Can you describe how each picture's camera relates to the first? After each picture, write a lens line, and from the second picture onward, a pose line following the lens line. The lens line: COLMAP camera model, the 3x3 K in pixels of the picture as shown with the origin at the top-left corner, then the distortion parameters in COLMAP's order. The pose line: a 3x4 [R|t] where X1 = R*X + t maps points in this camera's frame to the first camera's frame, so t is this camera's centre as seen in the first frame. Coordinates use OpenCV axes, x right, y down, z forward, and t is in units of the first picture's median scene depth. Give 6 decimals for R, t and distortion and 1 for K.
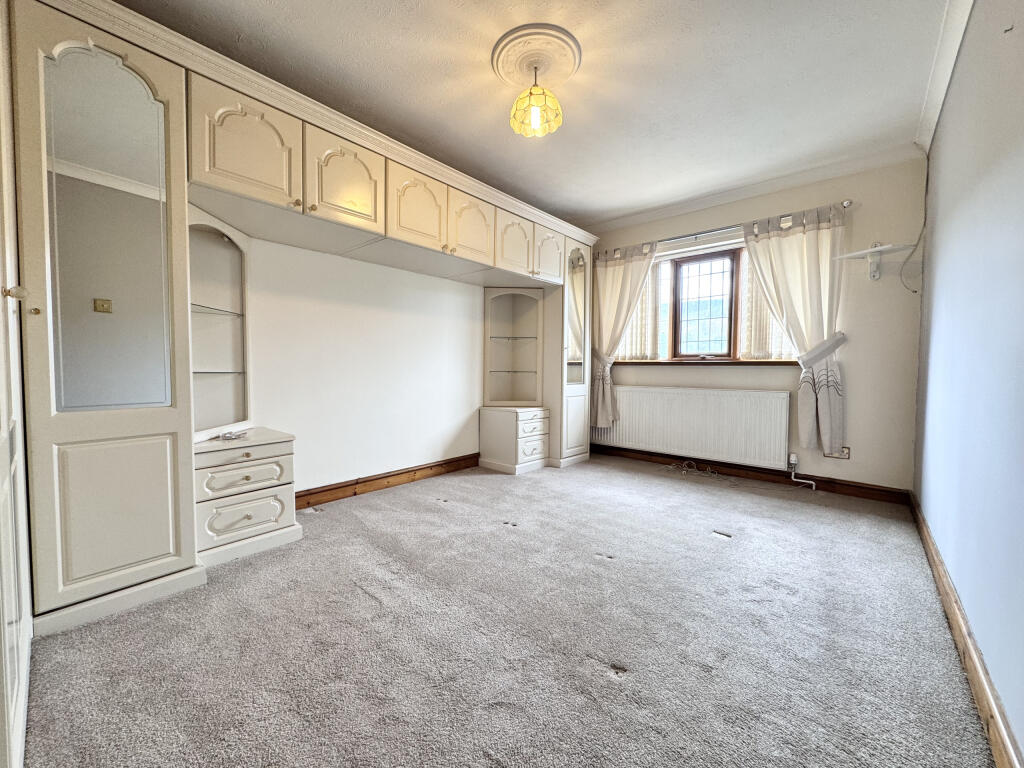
lens RADIAL K [[407.0, 0, 512.0], [0, 407.0, 384.0], [0, 0, 1]] dist [-0.000440, -0.000027]
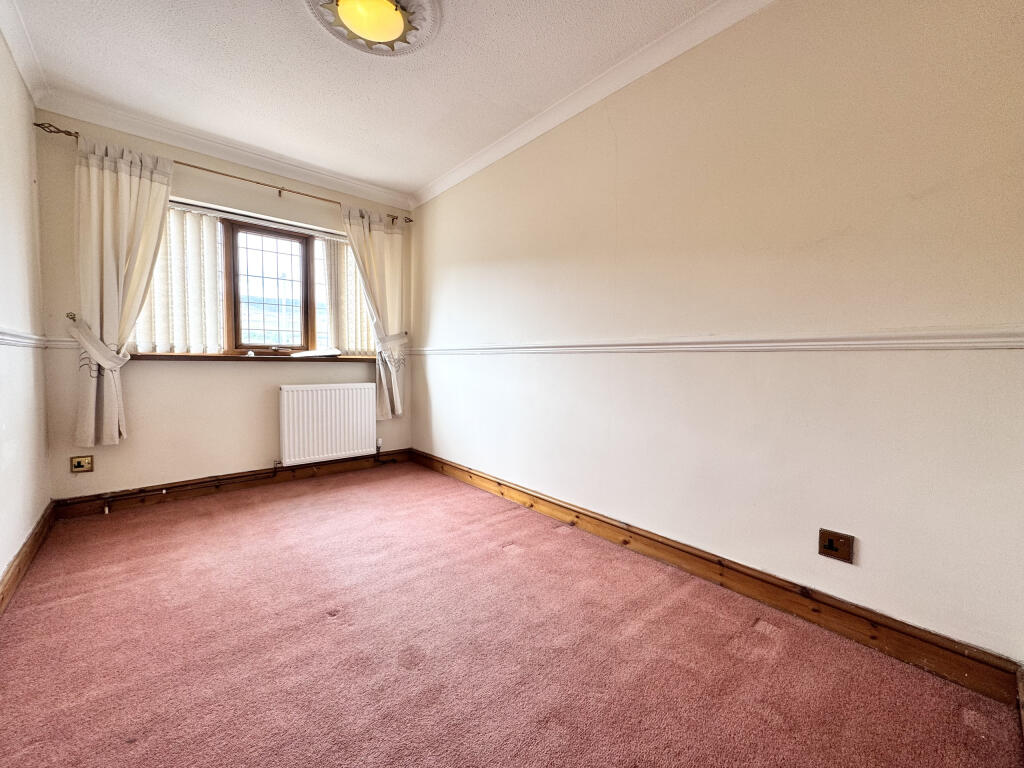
lens RADIAL K [[407.0, 0, 512.0], [0, 407.0, 384.0], [0, 0, 1]] dist [-0.000440, -0.000027]
pose [[0.122213, -0.058712, 0.990766, -0.315756], [0.034273, 0.997903, 0.054908, -0.024299], [-0.991912, 0.027246, 0.123969, 0.399004]]
